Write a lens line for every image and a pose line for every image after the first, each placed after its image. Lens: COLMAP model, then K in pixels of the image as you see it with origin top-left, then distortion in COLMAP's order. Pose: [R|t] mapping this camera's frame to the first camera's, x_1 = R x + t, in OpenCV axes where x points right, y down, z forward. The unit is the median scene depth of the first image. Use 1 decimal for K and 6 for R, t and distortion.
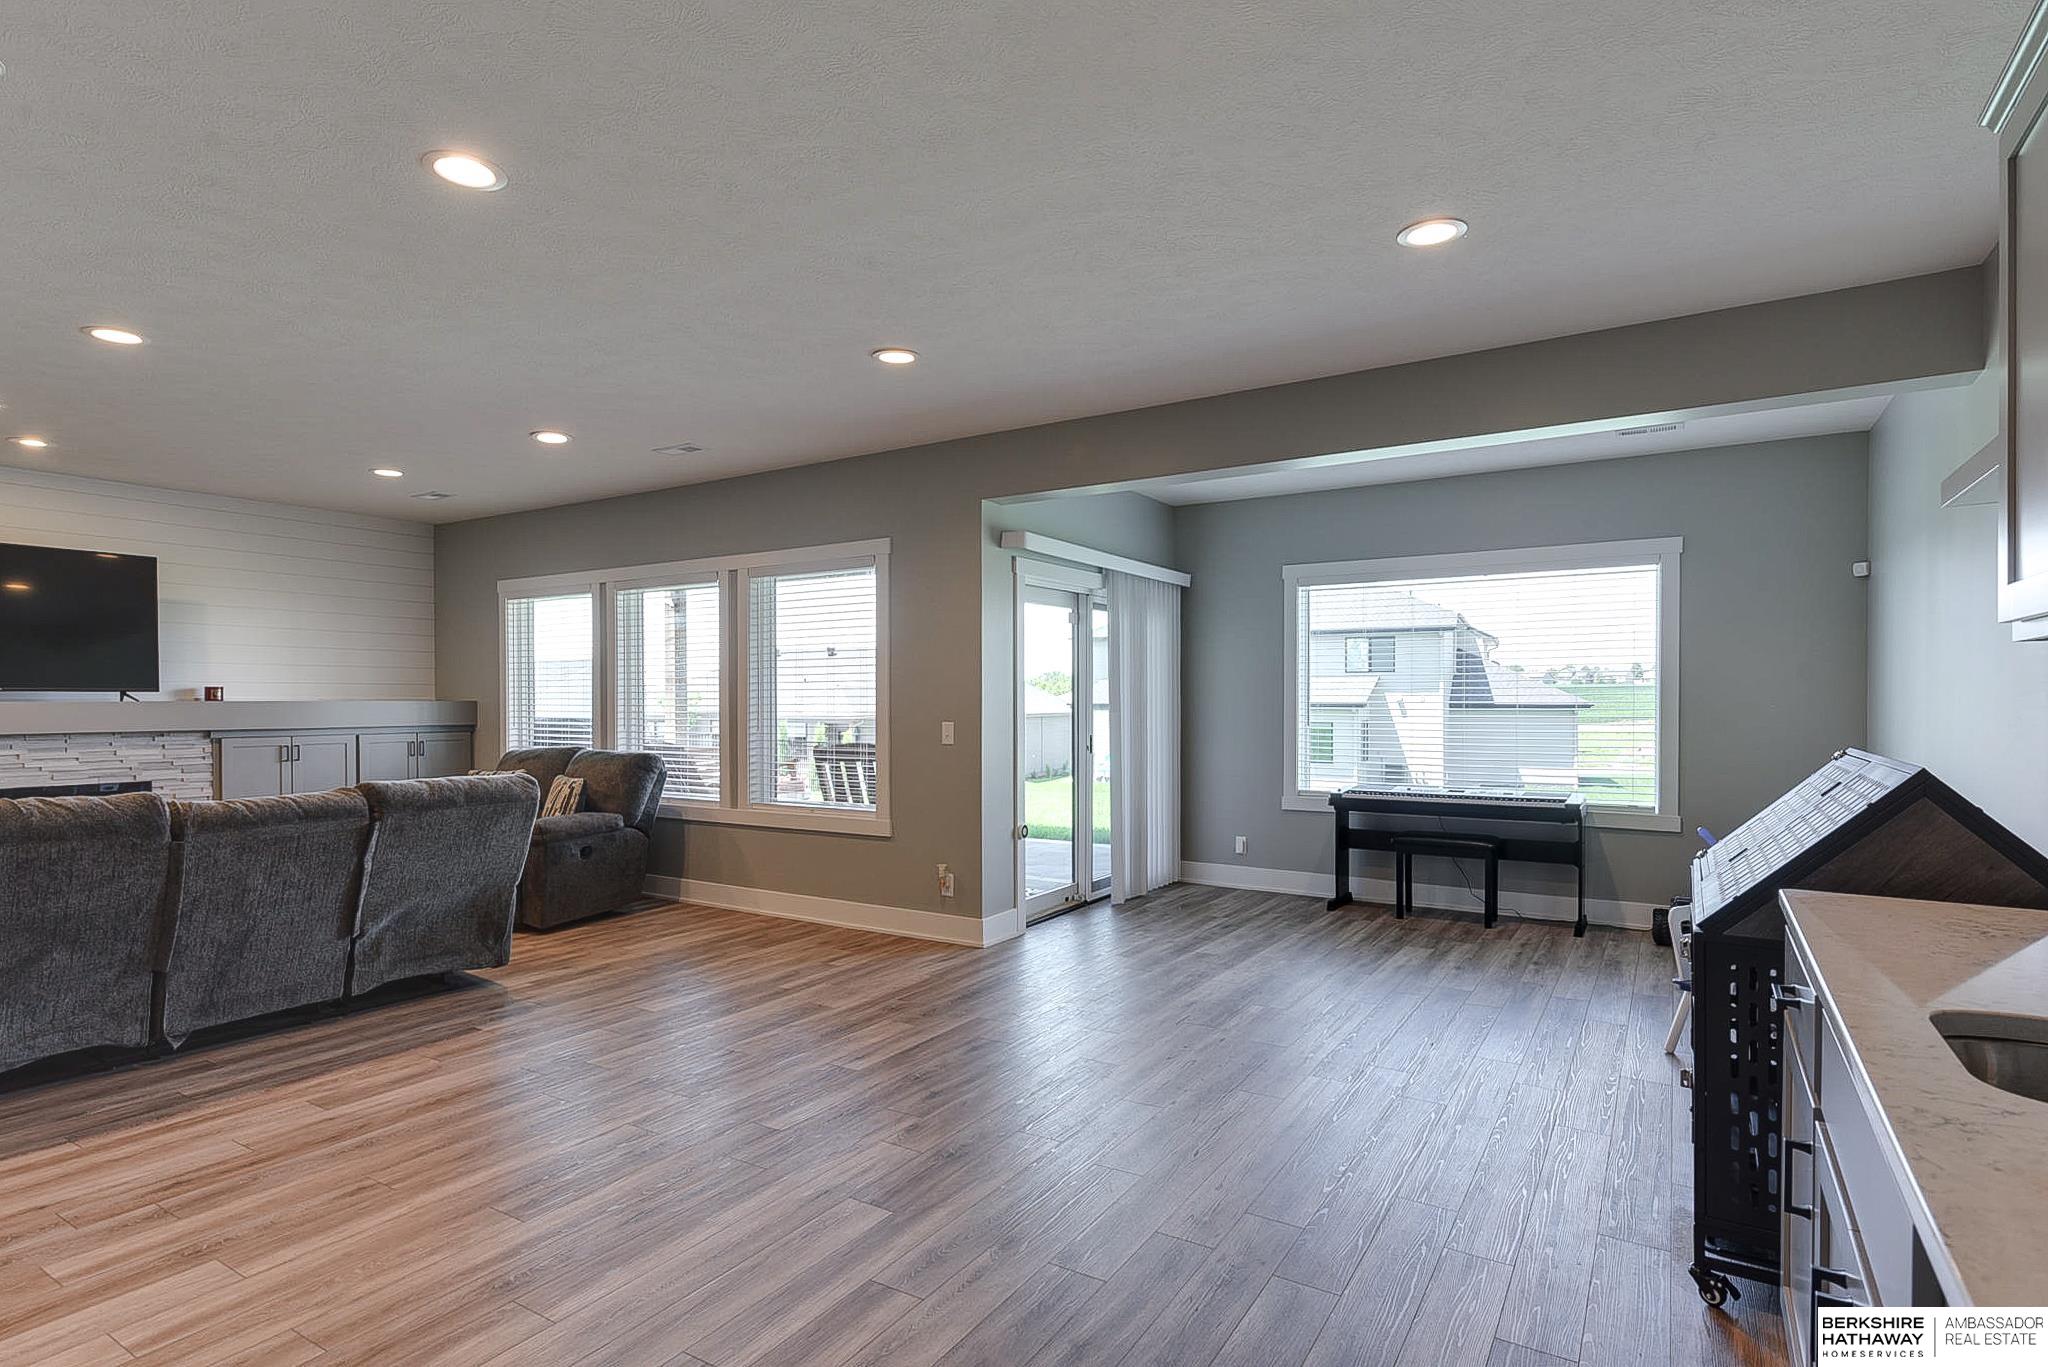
lens RADIAL K [[1045.2, 0, 1024.0], [0, 1045.2, 683.5], [0, 0, 1]] dist [-0.002161, 0.000507]
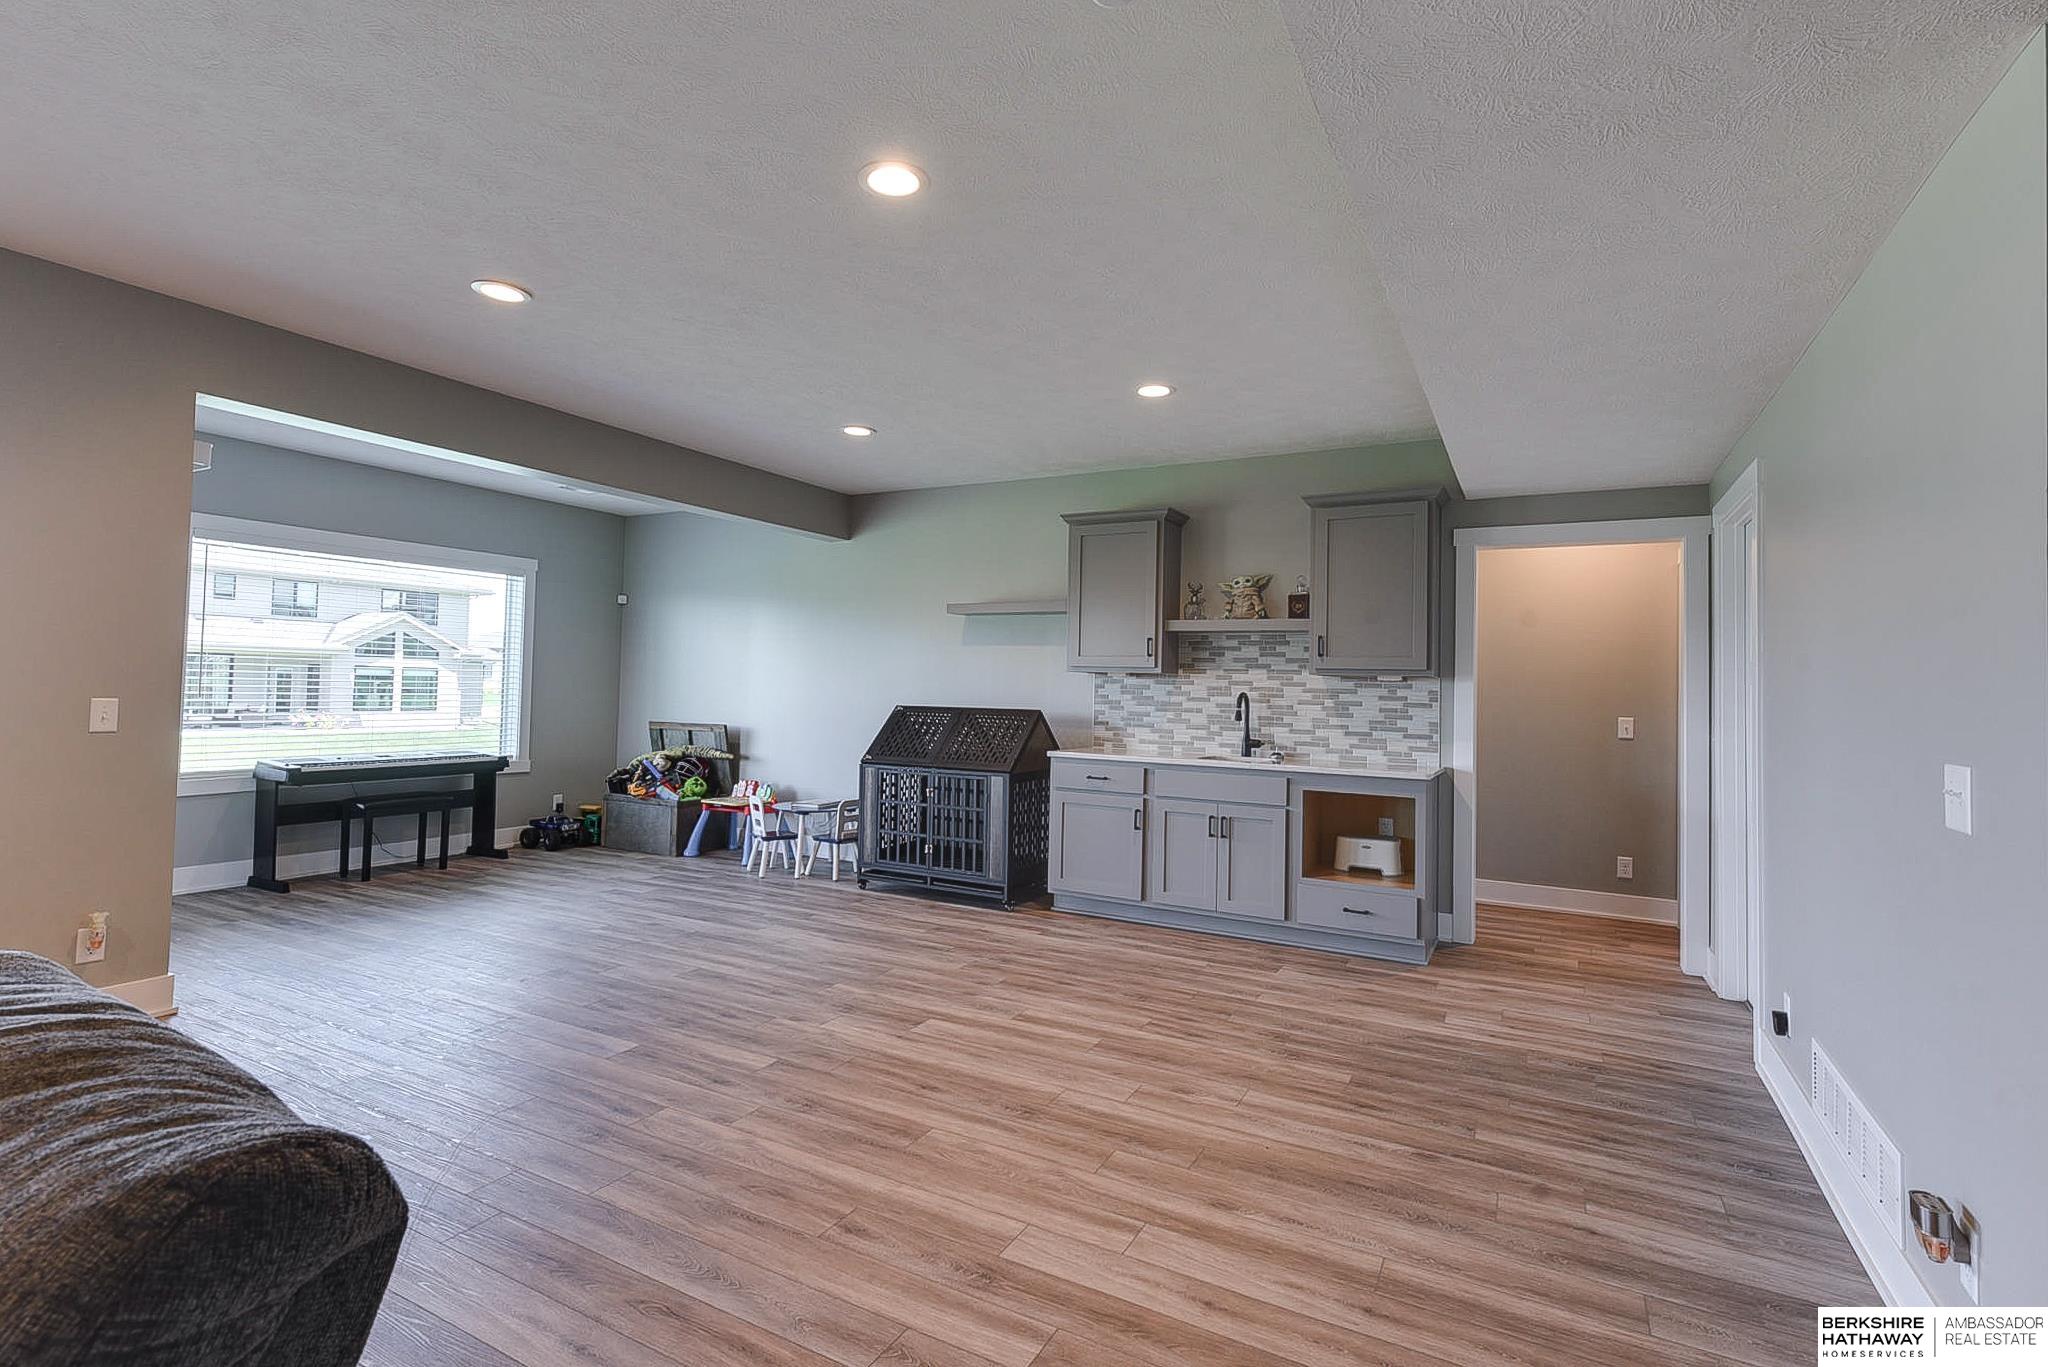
lens RADIAL K [[957.6, 0, 1024.0], [0, 957.6, 683.5], [0, 0, 1]] dist [0.000776, 0.000059]
pose [[-0.065528, 0.004504, 0.997841, -1.293840], [-0.041862, 0.999097, -0.007259, 0.011808], [-0.996972, -0.042247, -0.065280, 0.813029]]
